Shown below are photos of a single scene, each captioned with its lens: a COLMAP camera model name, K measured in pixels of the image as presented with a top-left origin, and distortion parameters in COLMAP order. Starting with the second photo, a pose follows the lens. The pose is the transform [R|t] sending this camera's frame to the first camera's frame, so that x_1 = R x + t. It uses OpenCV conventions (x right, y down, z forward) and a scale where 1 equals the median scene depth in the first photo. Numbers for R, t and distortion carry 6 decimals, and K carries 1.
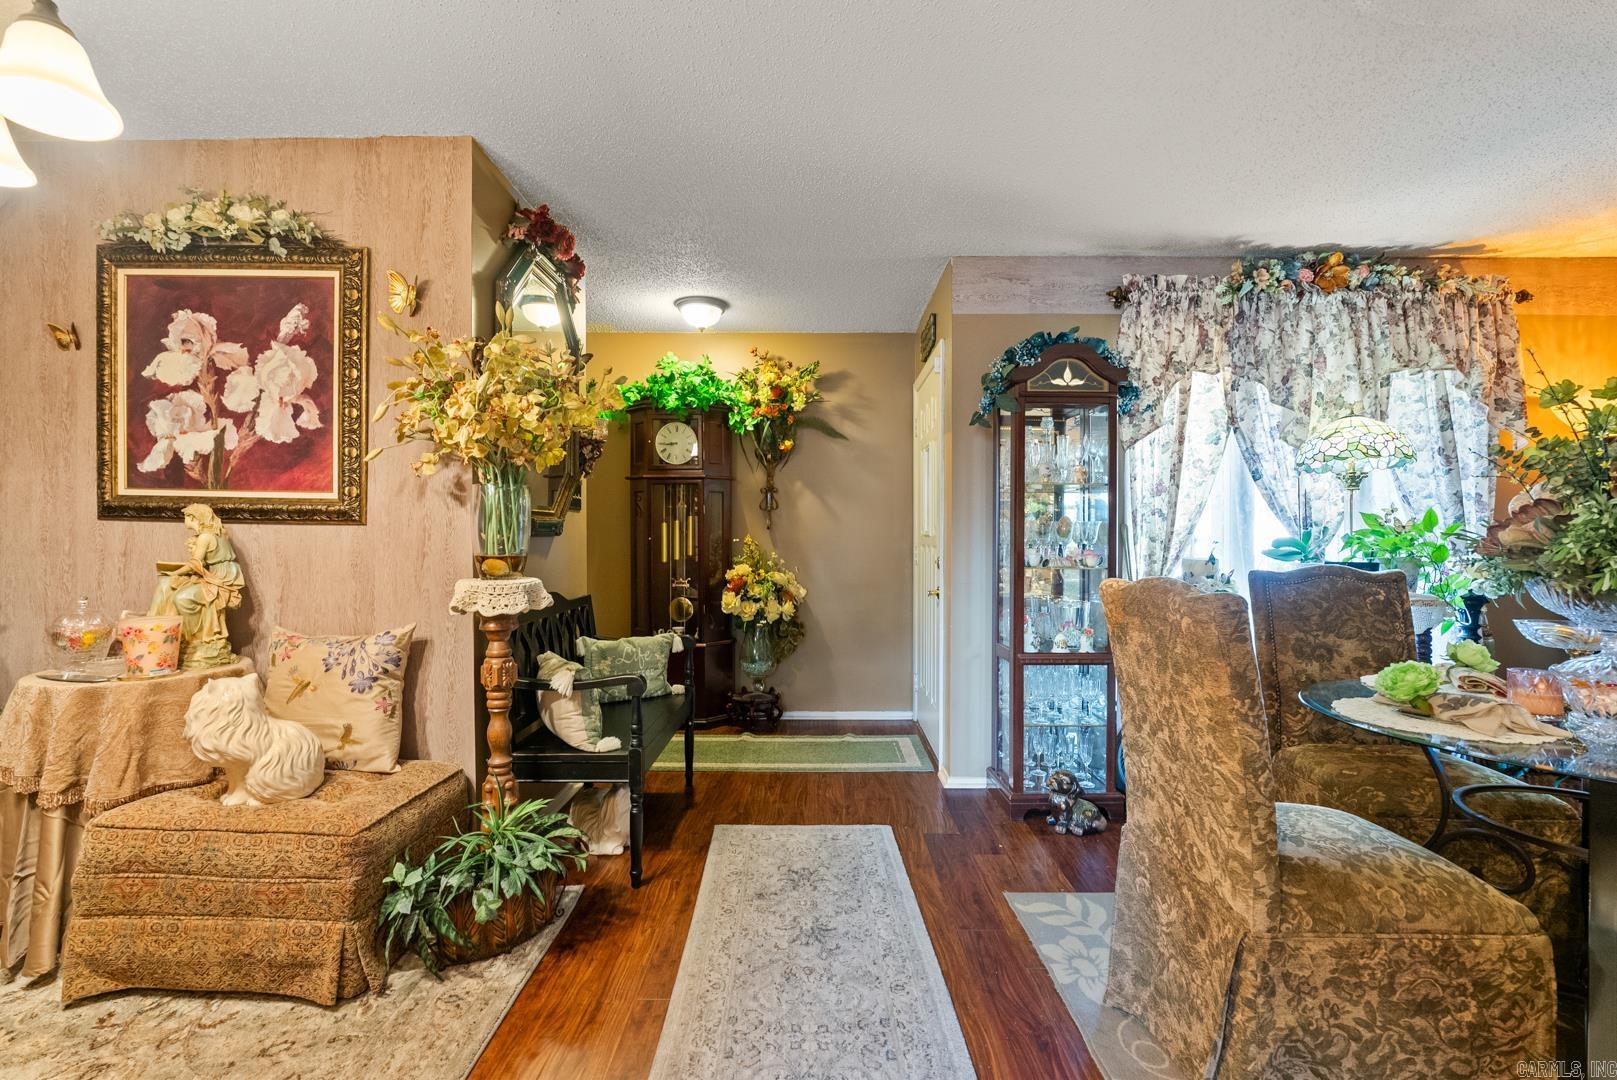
lens RADIAL K [[729.3, 0, 800.0], [0, 729.3, 538.9], [0, 0, 1]] dist [-0.010153, 0.002017]
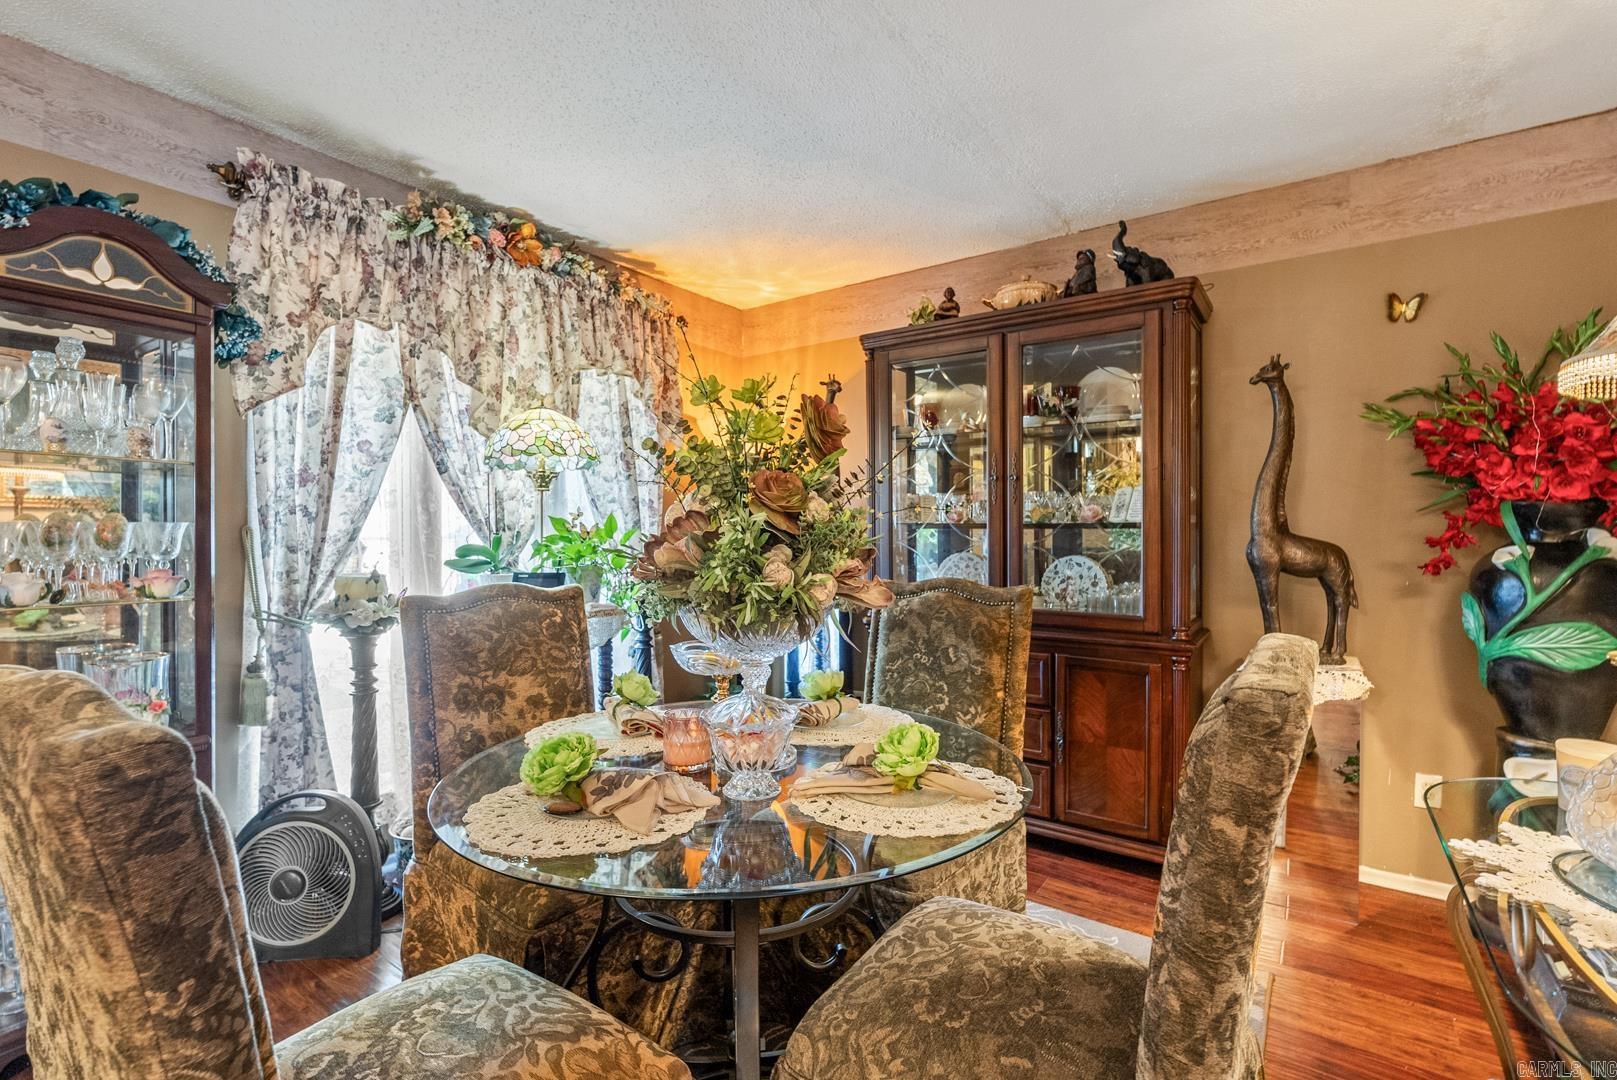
lens RADIAL K [[729.3, 0, 808.9], [0, 729.3, 541.4], [0, 0, 1]] dist [-0.010153, 0.002017]
pose [[0.578592, -0.010228, 0.815553, 0.277897], [0.000173, 0.999923, 0.012418, -0.020339], [-0.815617, -0.007043, 0.578549, 0.268827]]
